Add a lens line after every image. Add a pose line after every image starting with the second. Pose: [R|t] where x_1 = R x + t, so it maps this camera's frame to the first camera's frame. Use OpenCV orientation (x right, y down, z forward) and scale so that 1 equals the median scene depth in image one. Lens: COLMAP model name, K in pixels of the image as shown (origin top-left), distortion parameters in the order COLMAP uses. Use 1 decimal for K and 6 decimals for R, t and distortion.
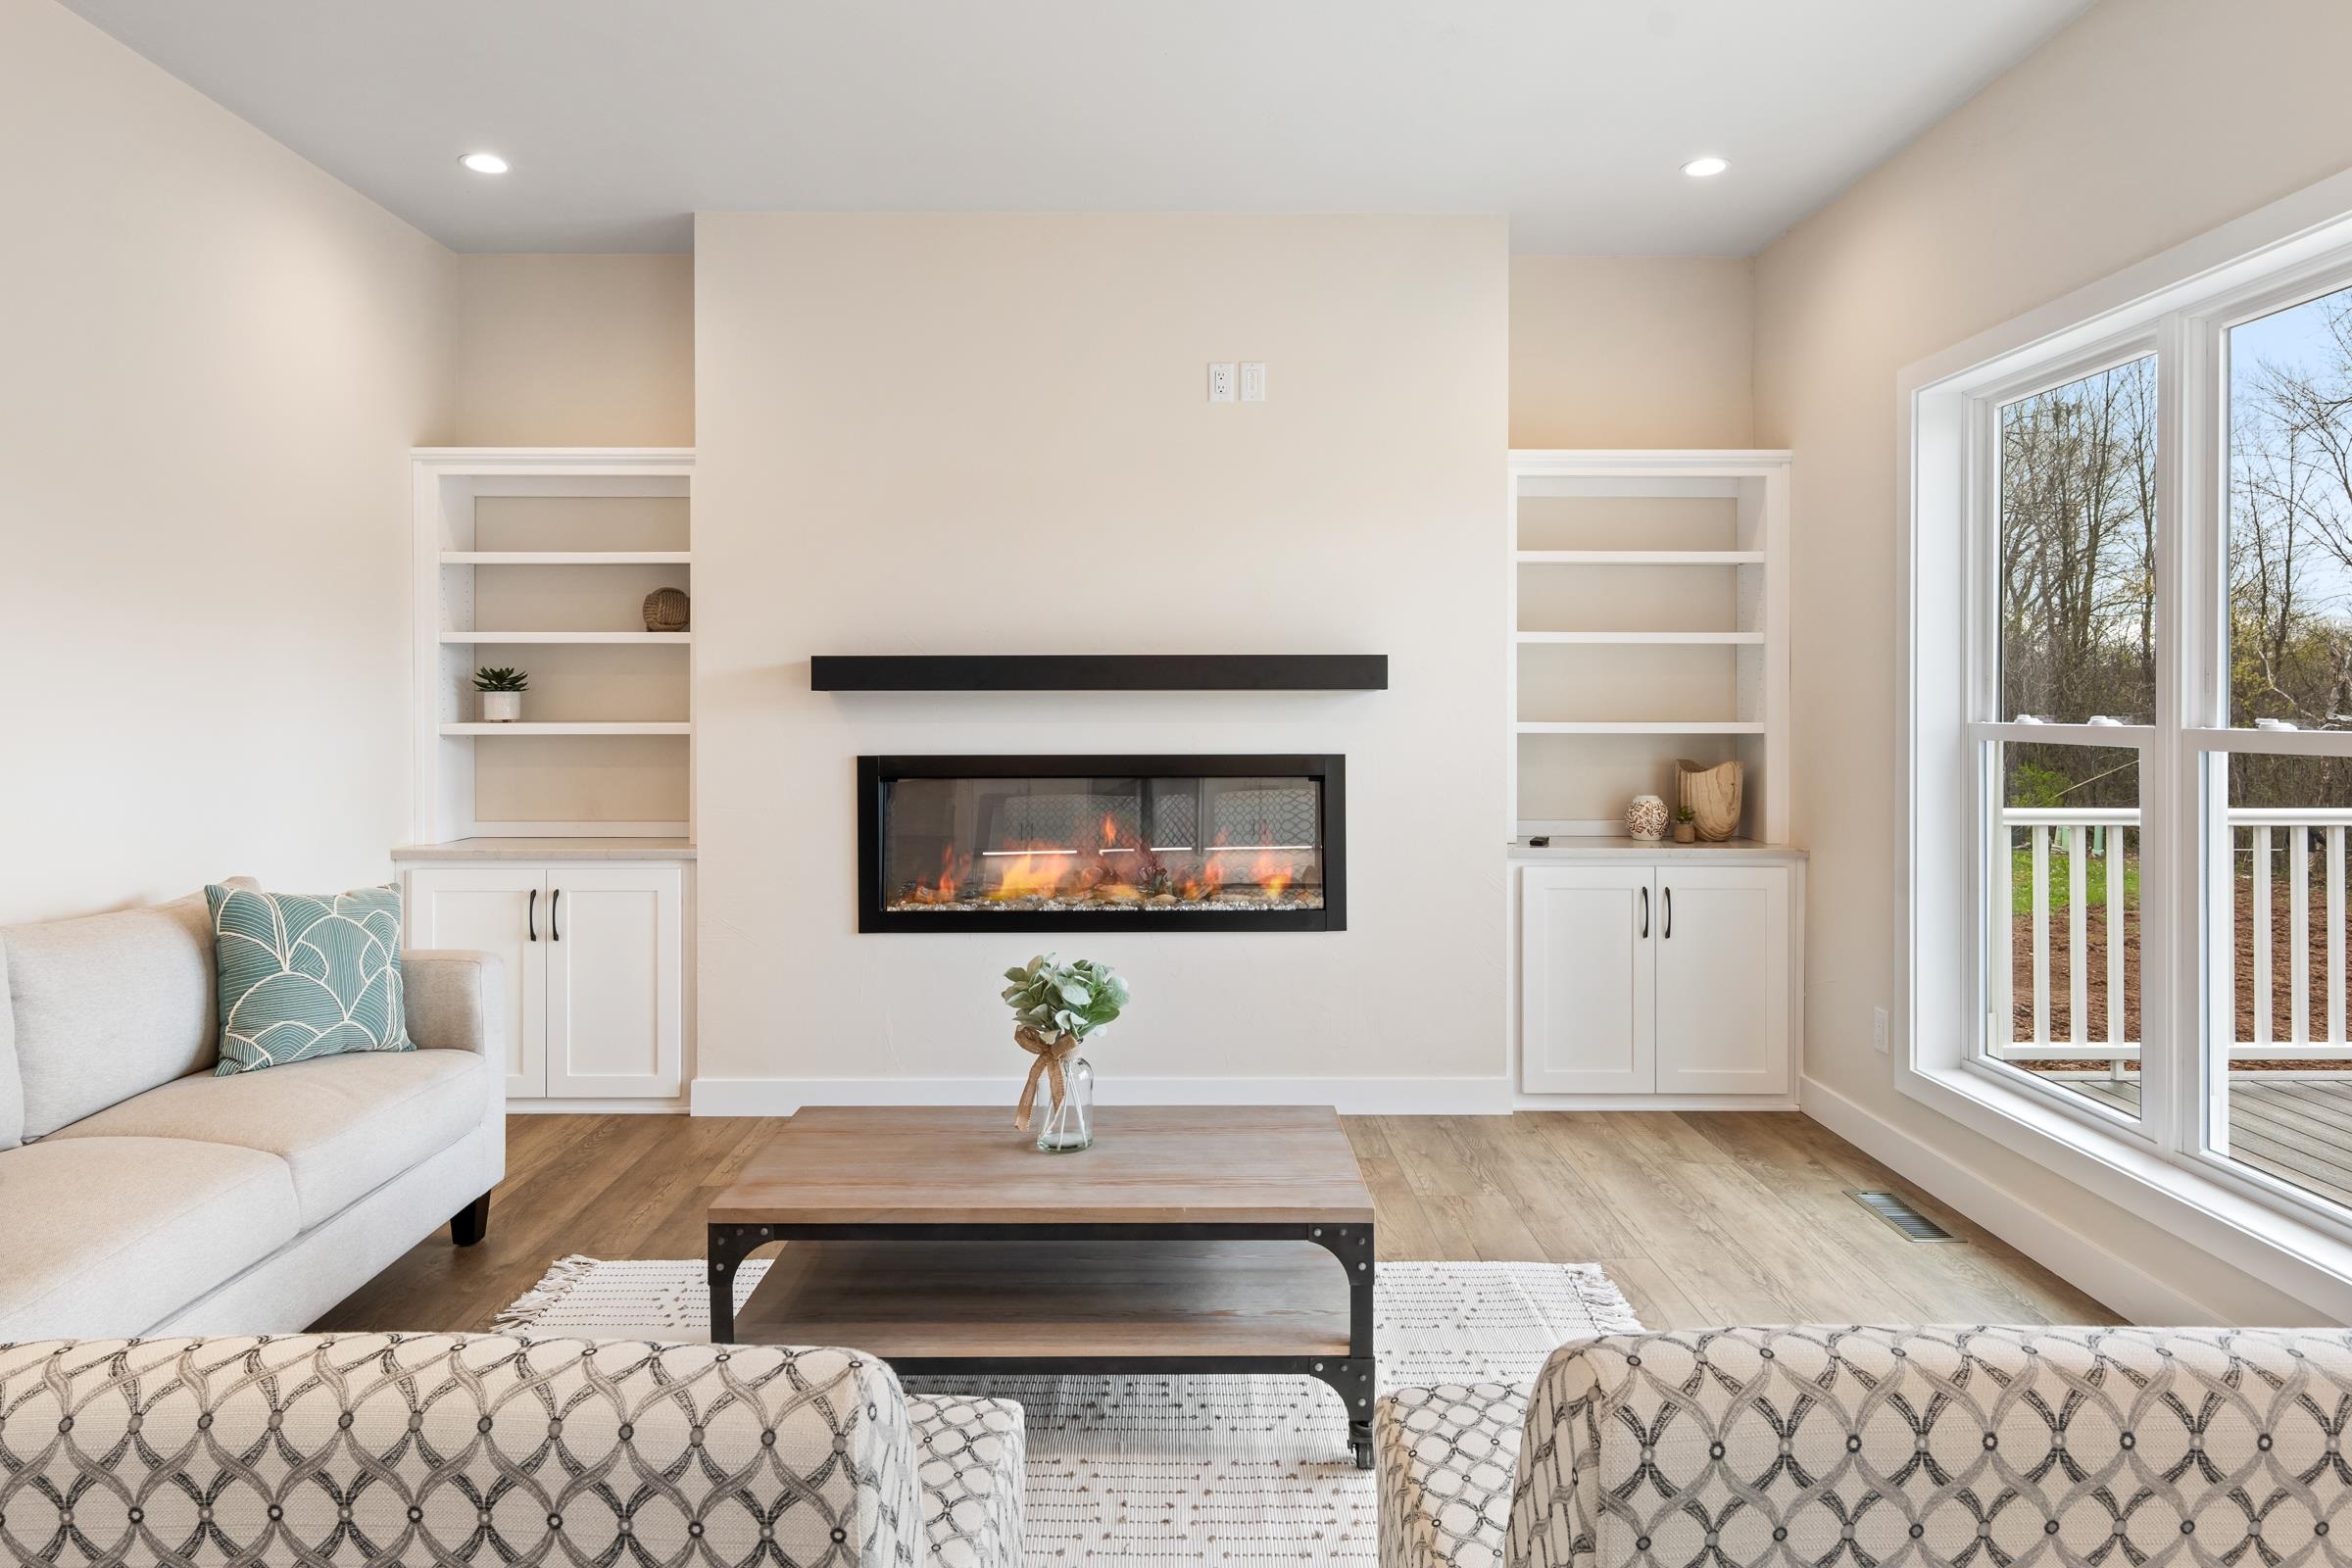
lens RADIAL K [[1387.3, 0, 1148.1], [0, 1387.3, 710.4], [0, 0, 1]] dist [0.005629, 0.000729]
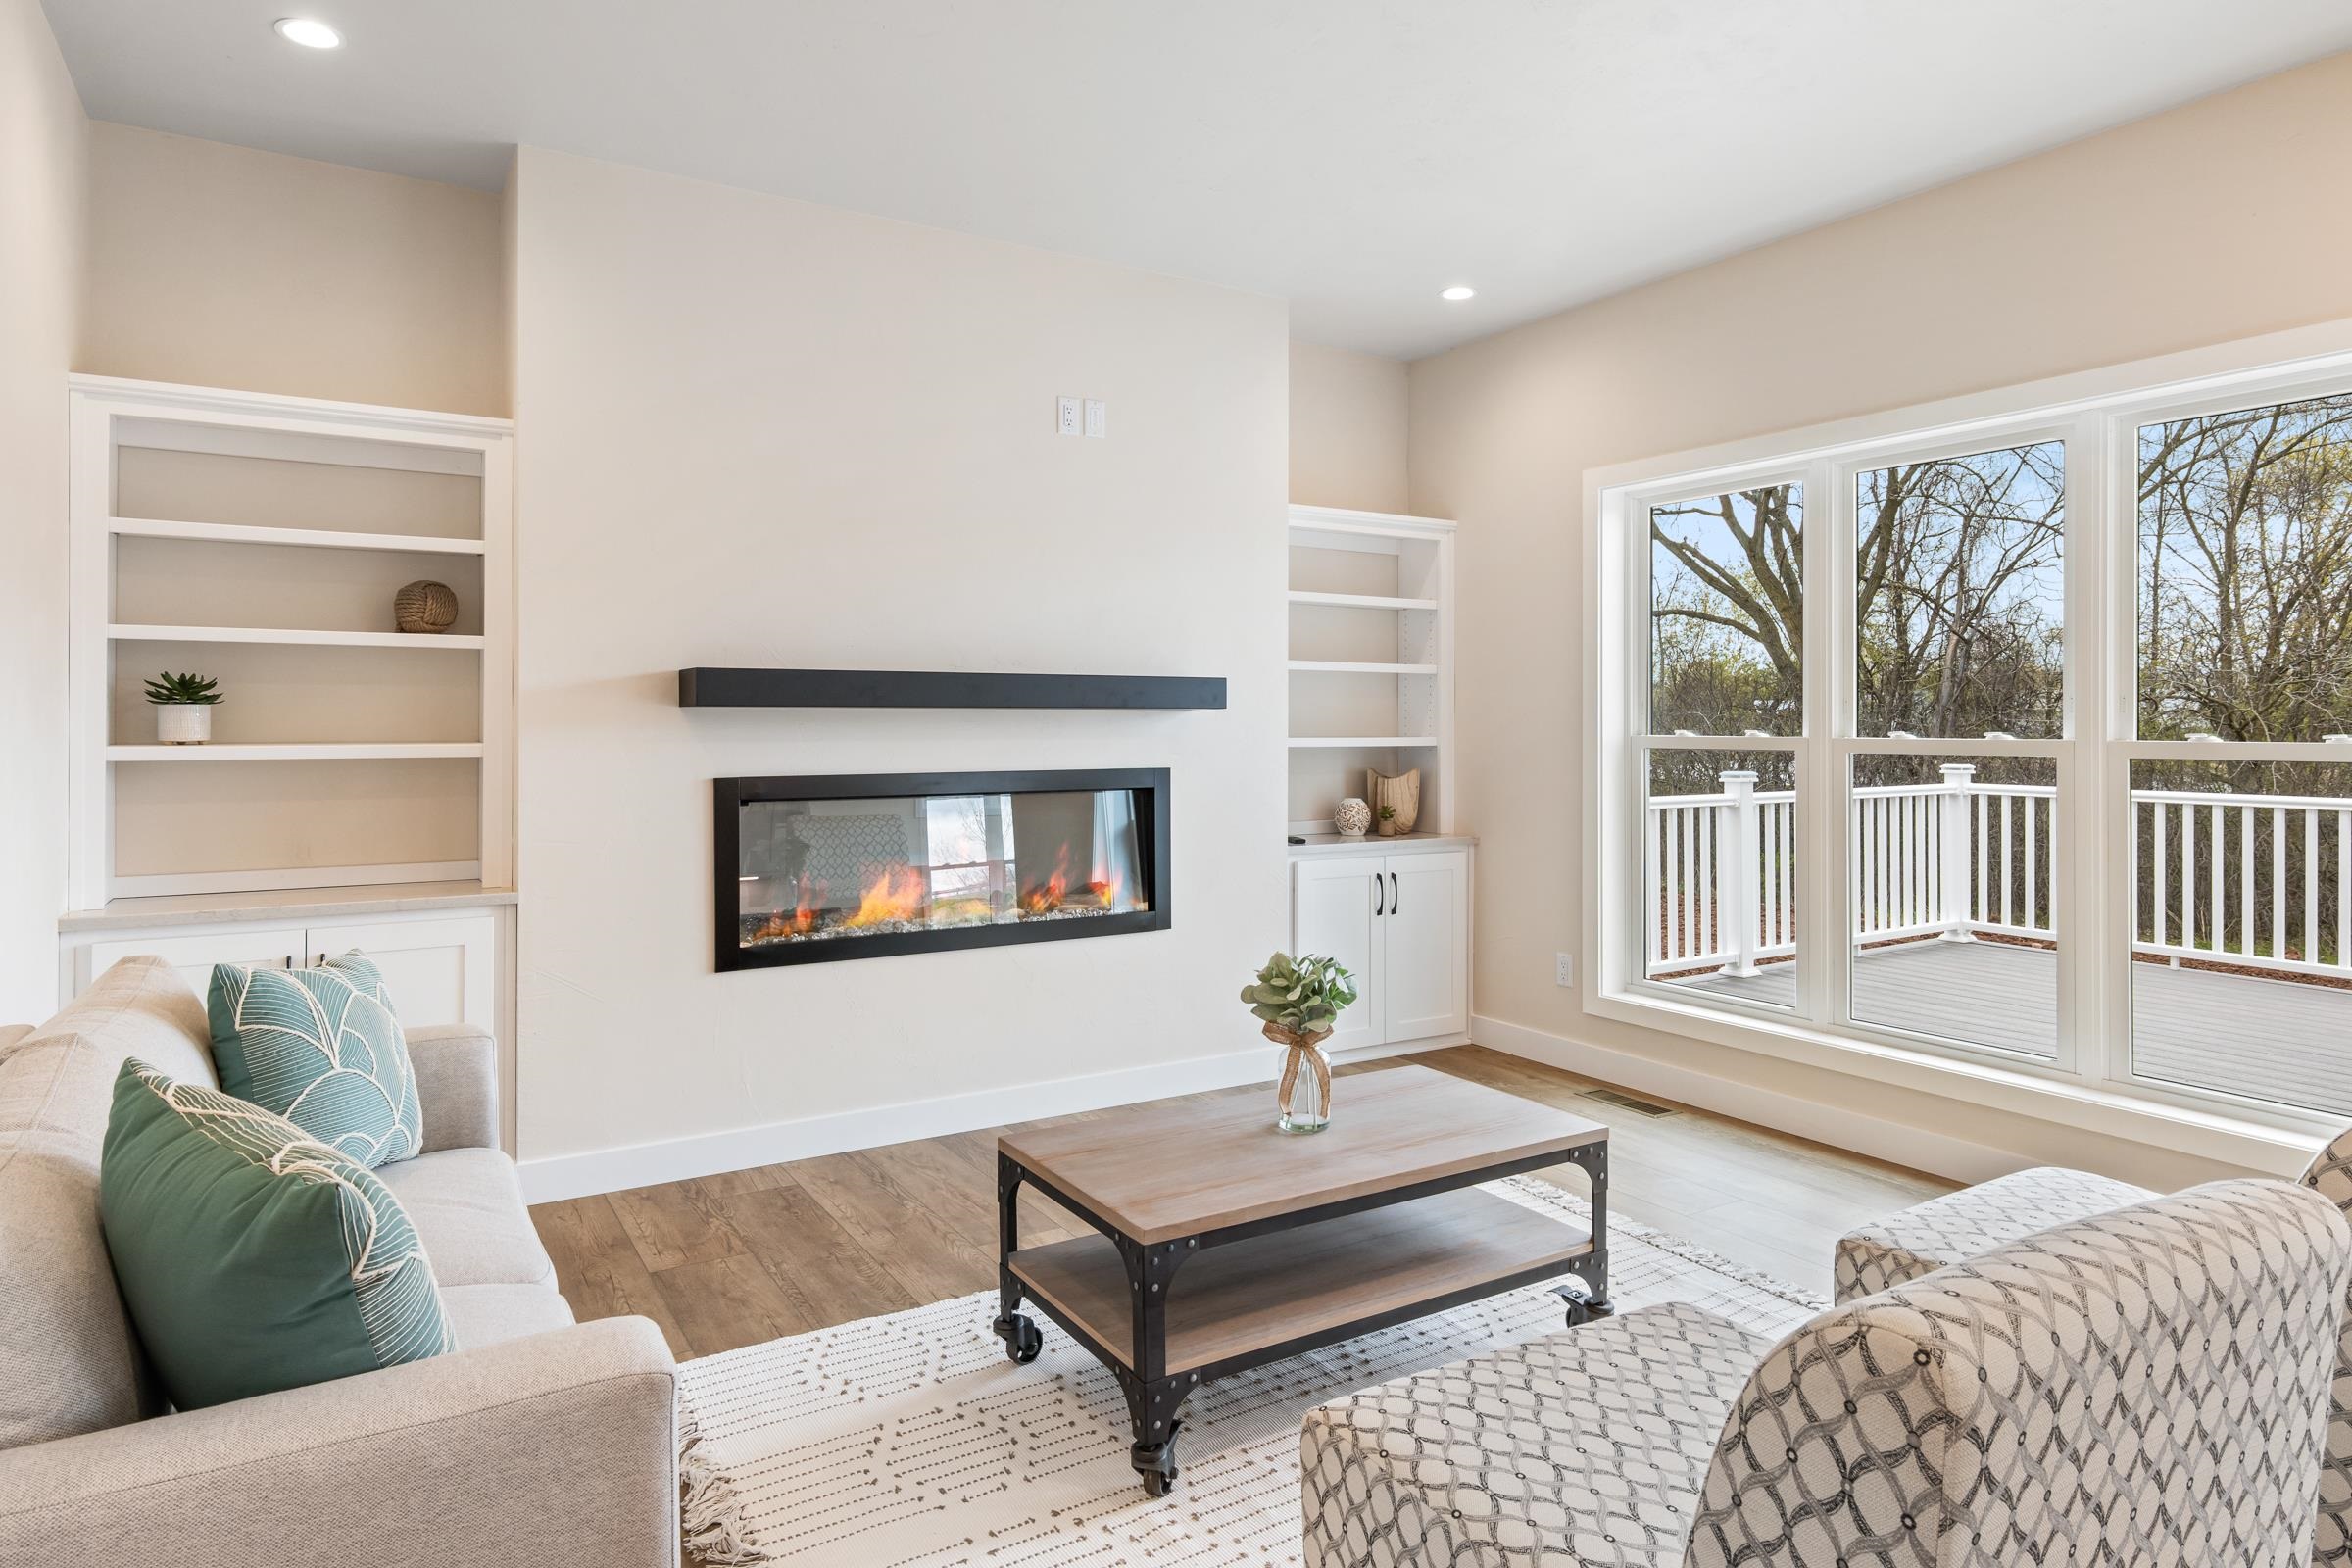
lens RADIAL K [[1387.3, 0, 1067.2], [0, 1387.3, 721.9], [0, 0, 1]] dist [0.005629, 0.000729]
pose [[0.857231, 0.001142, 0.514931, -0.484114], [0.002471, 0.999977, -0.006330, 0.002165], [-0.514927, 0.006699, 0.857208, 0.100515]]
